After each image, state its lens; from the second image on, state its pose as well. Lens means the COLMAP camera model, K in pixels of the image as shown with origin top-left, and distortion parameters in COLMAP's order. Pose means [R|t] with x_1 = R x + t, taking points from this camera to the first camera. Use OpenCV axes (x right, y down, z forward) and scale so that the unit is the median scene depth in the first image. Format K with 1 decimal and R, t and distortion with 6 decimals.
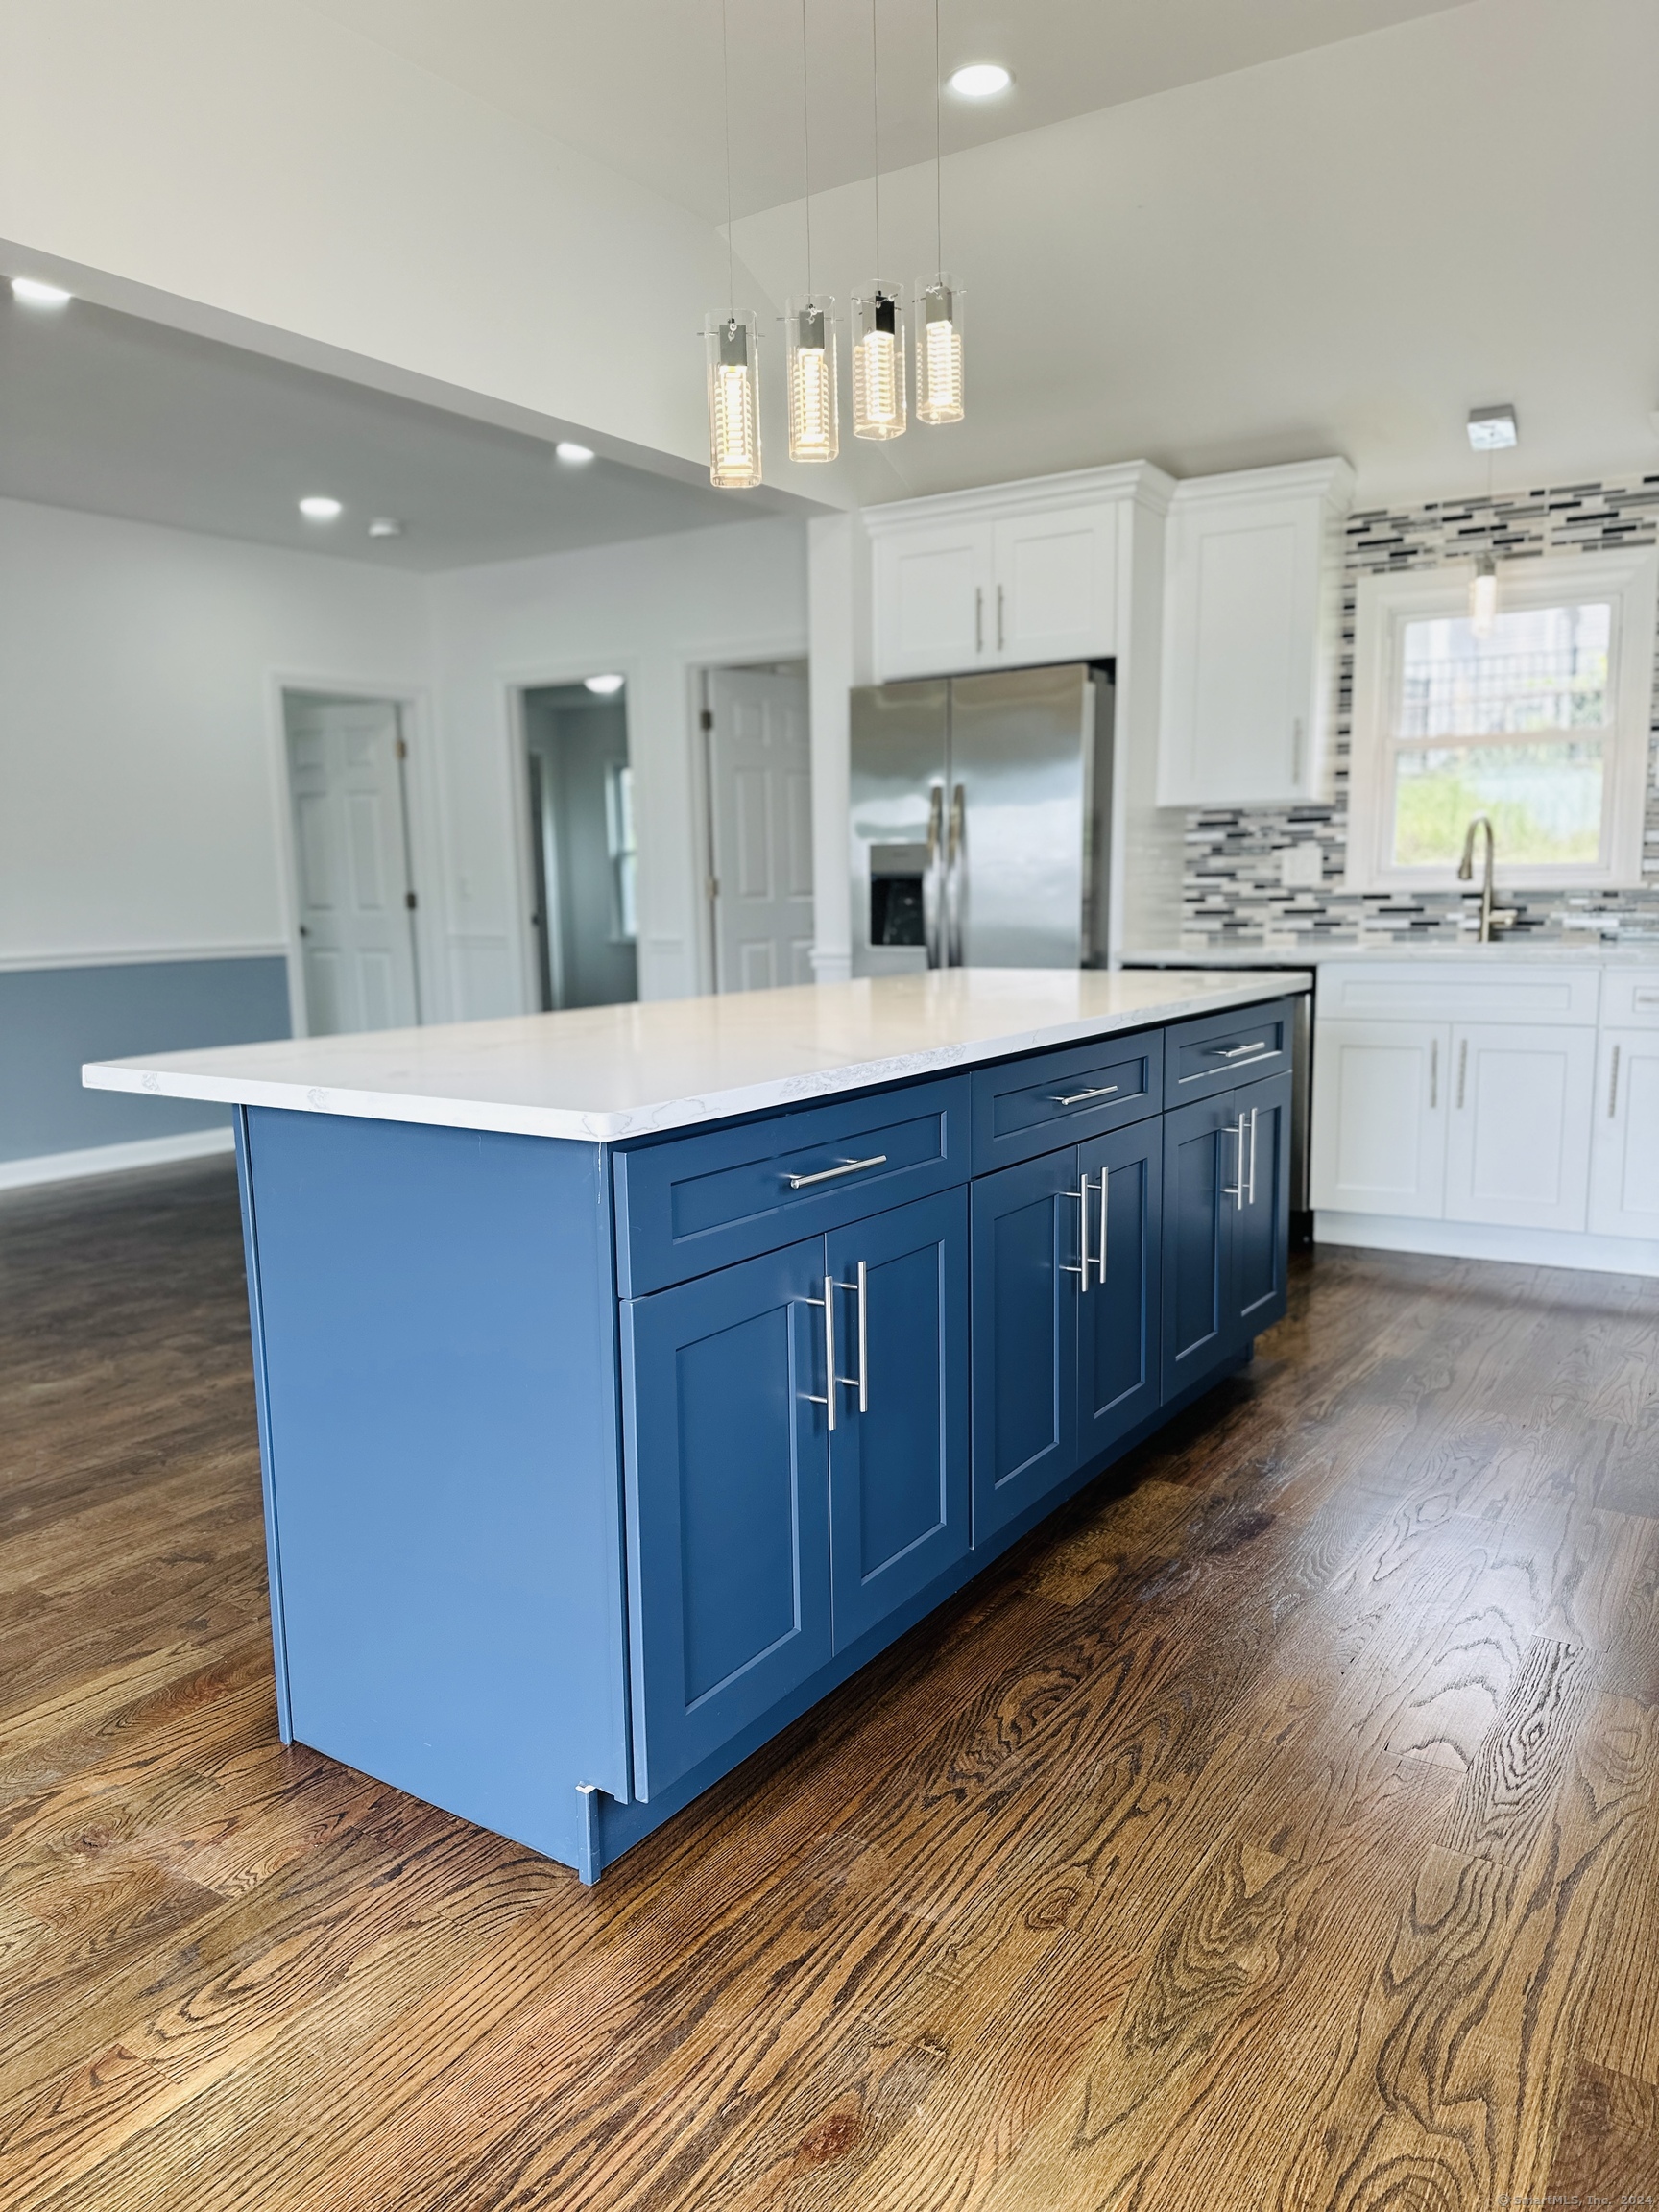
lens RADIAL K [[1544.2, 0, 830.8], [0, 1544.2, 1129.9], [0, 0, 1]] dist [0.088131, -0.141415]
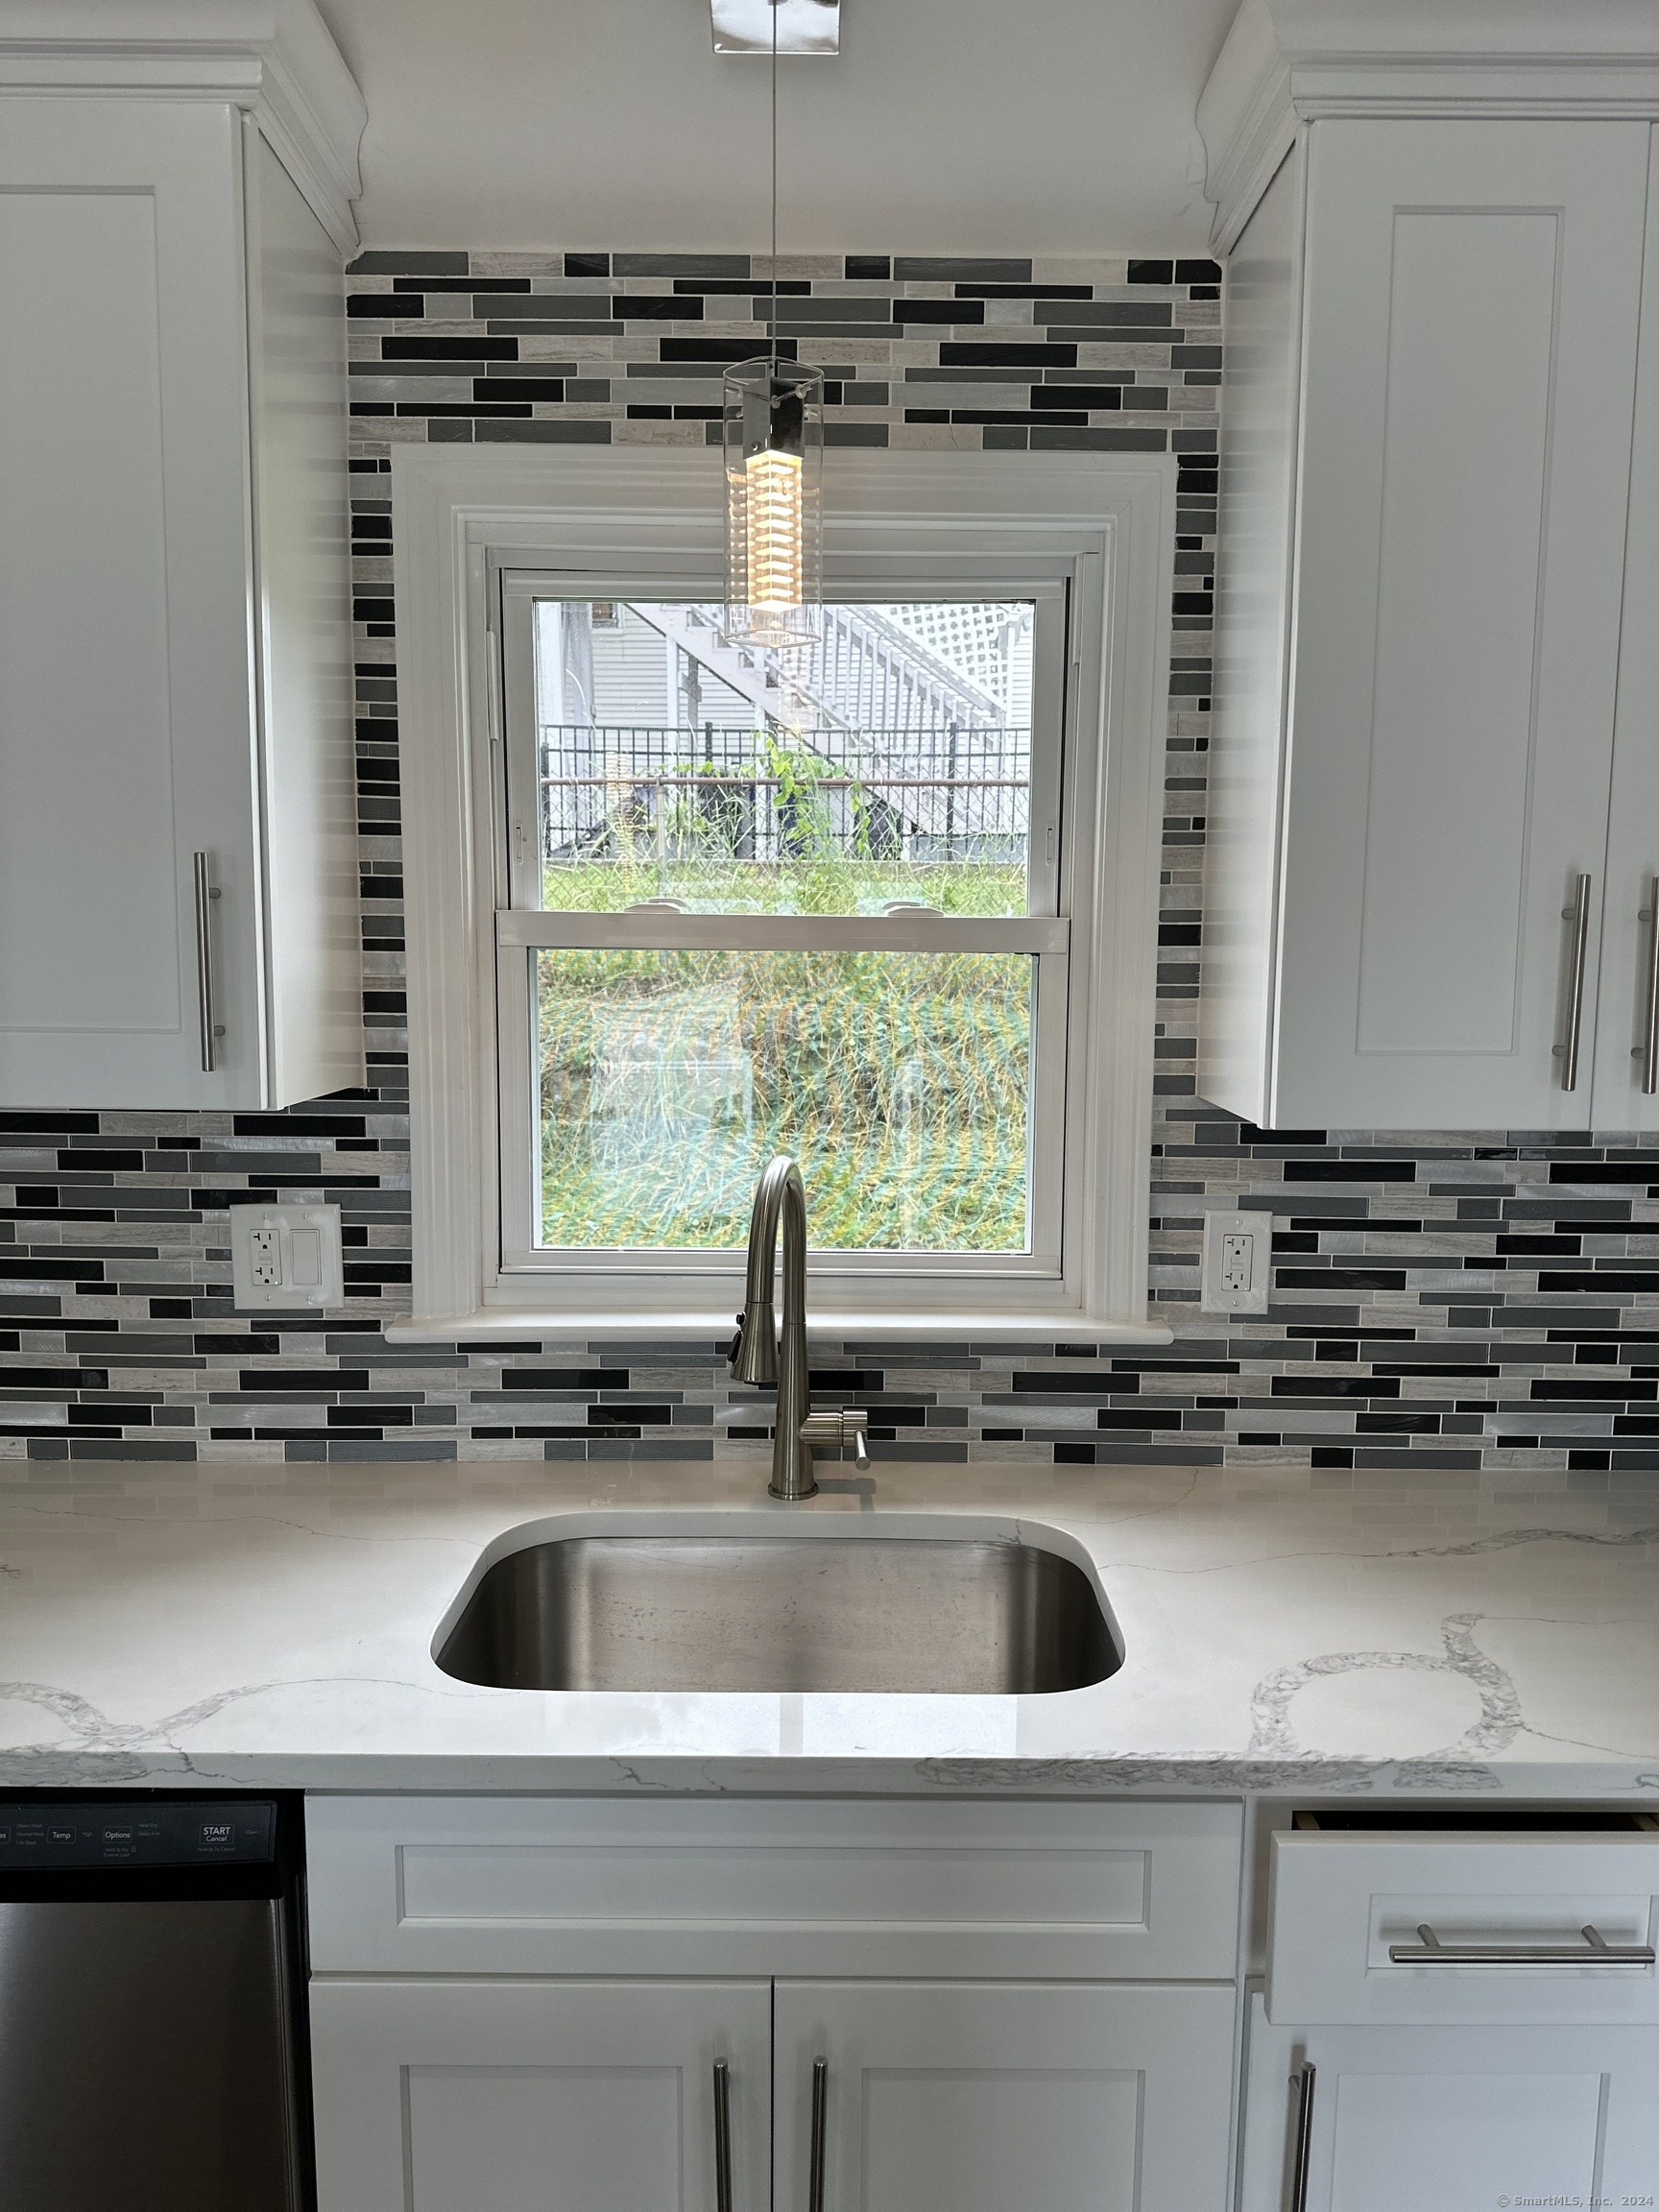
lens RADIAL K [[1533.9, 0, 832.6], [0, 1533.9, 1119.6], [0, 0, 1]] dist [0.177938, -0.370170]
pose [[0.856887, -0.038368, 0.514075, 0.422703], [0.058193, 0.998052, -0.022511, -0.341361], [-0.512209, 0.049205, 0.857450, 1.179133]]
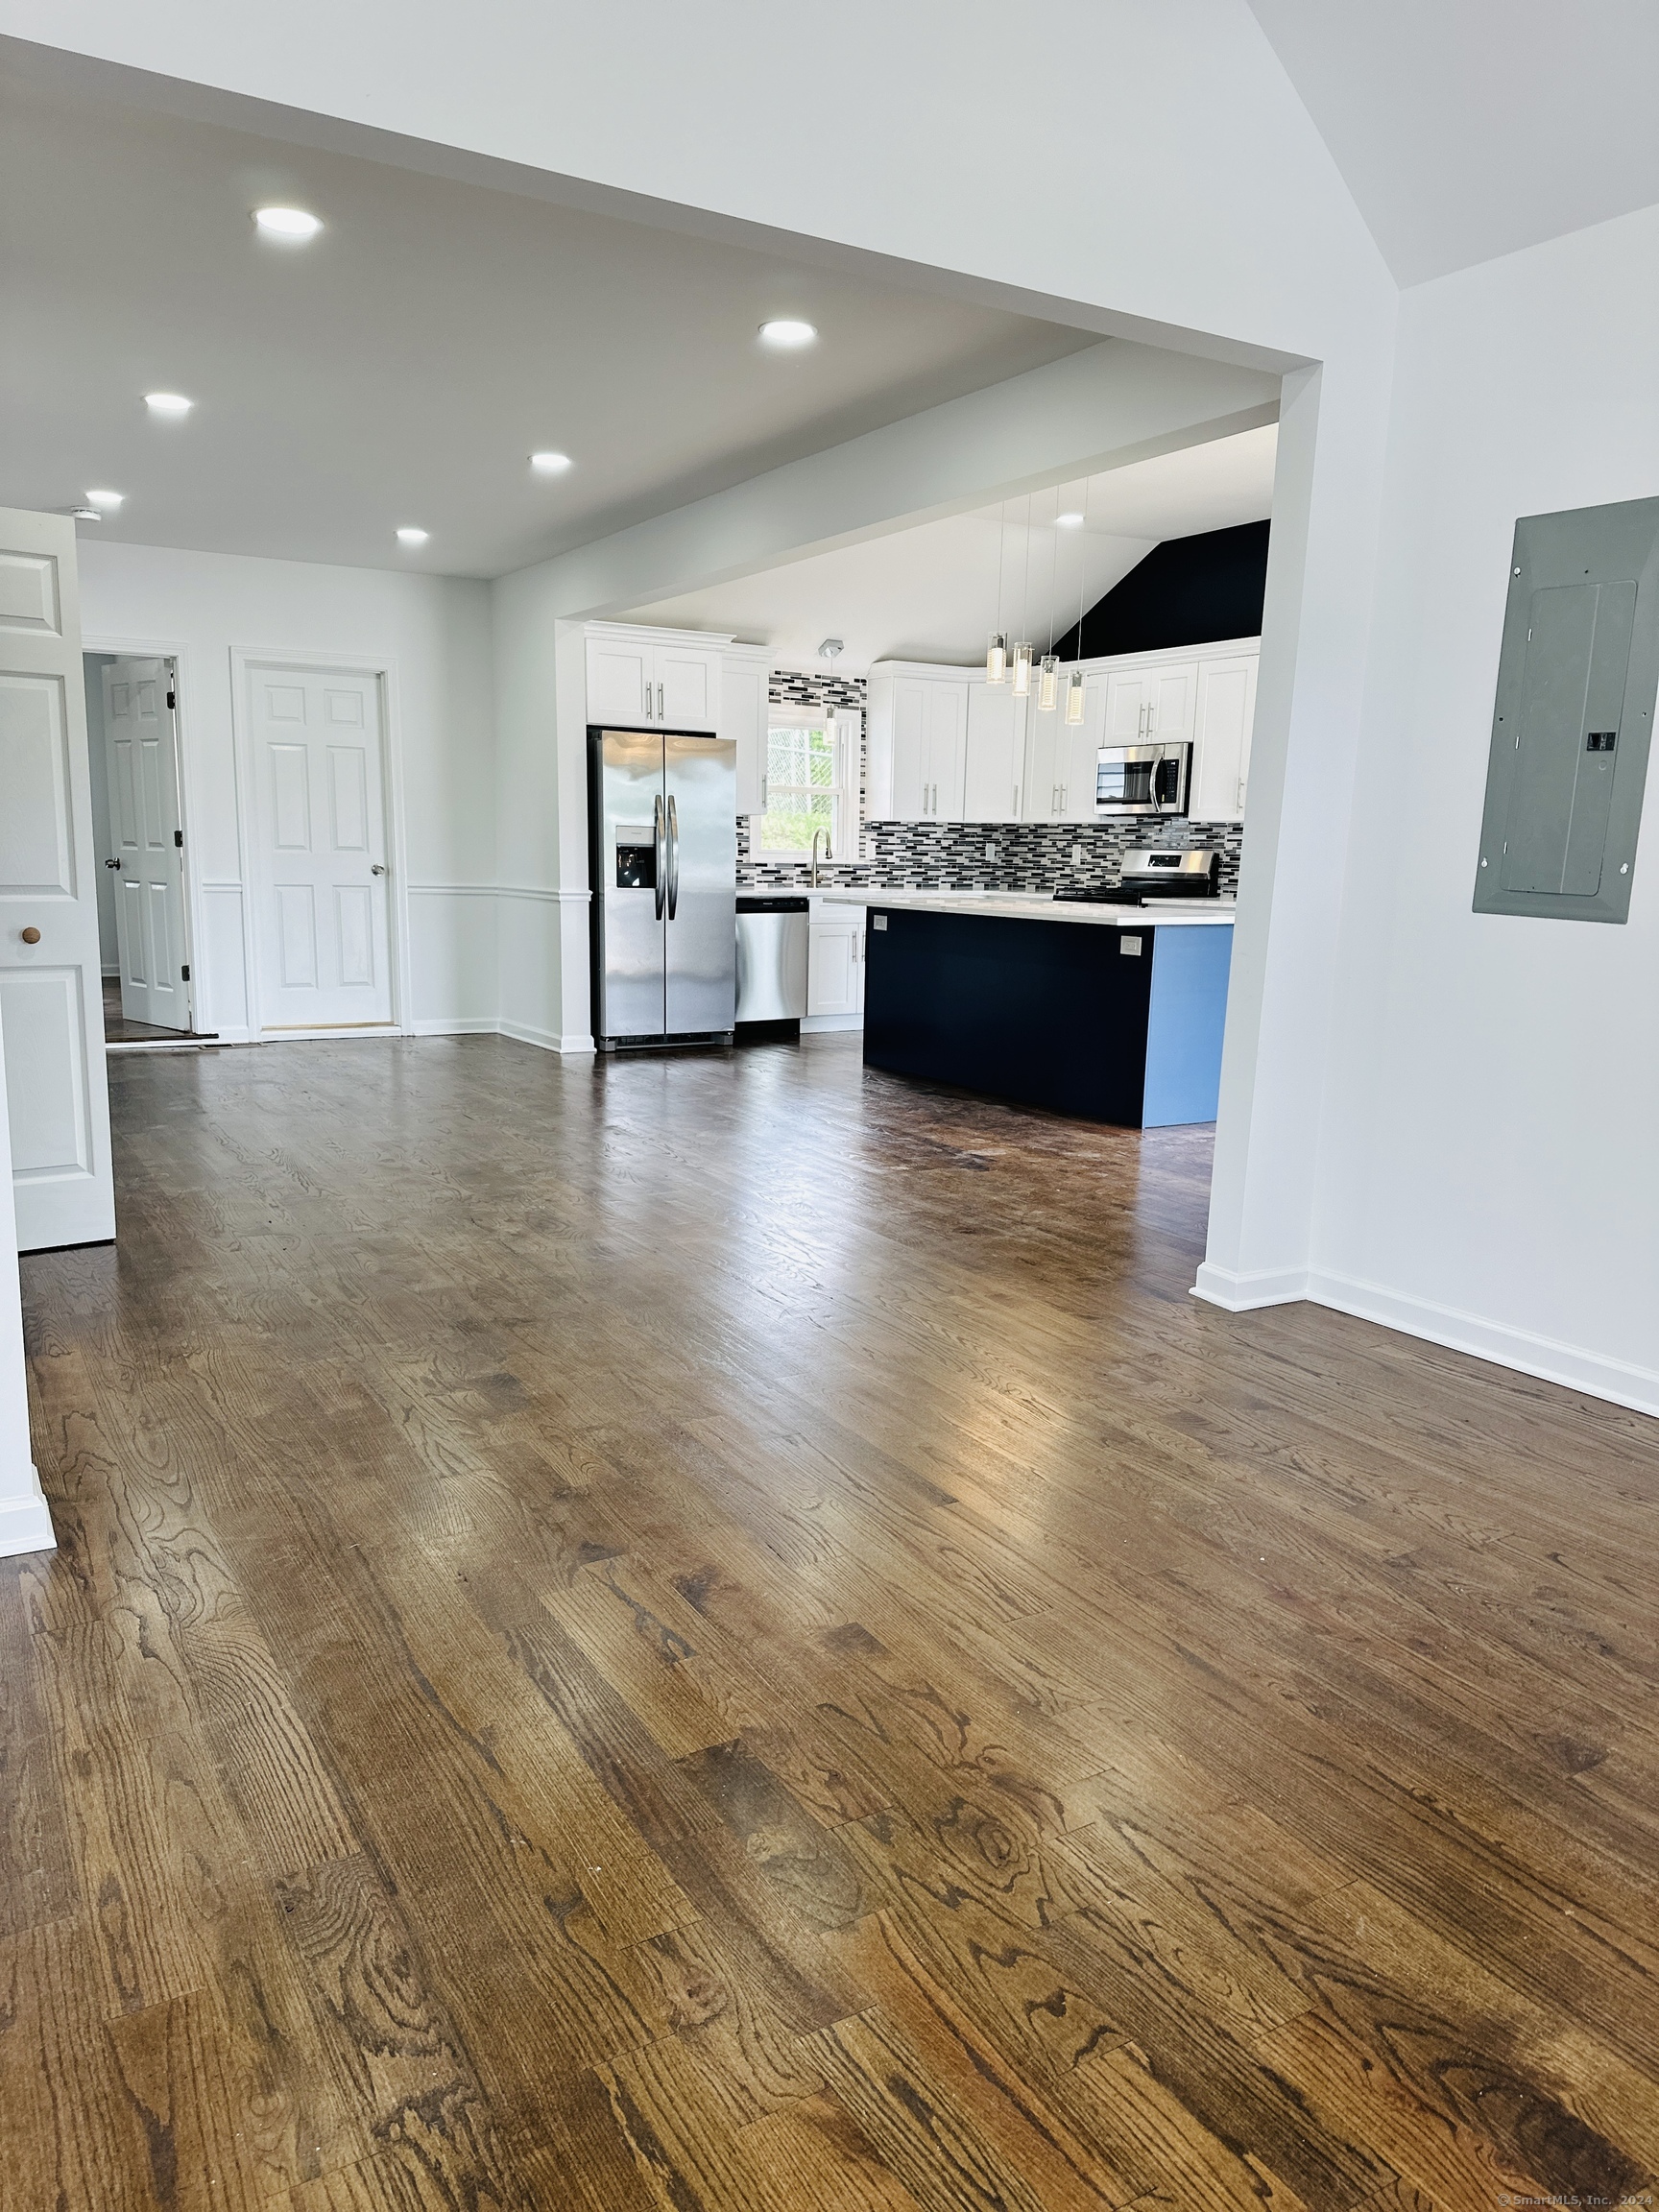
lens RADIAL K [[1537.2, 0, 832.8], [0, 1537.2, 1128.5], [0, 0, 1]] dist [0.152591, -0.287818]
pose [[0.427747, -0.137069, 0.893445, -2.571791], [0.115635, 0.988612, 0.096307, 0.007972], [-0.896471, 0.062119, 0.438726, 0.134500]]
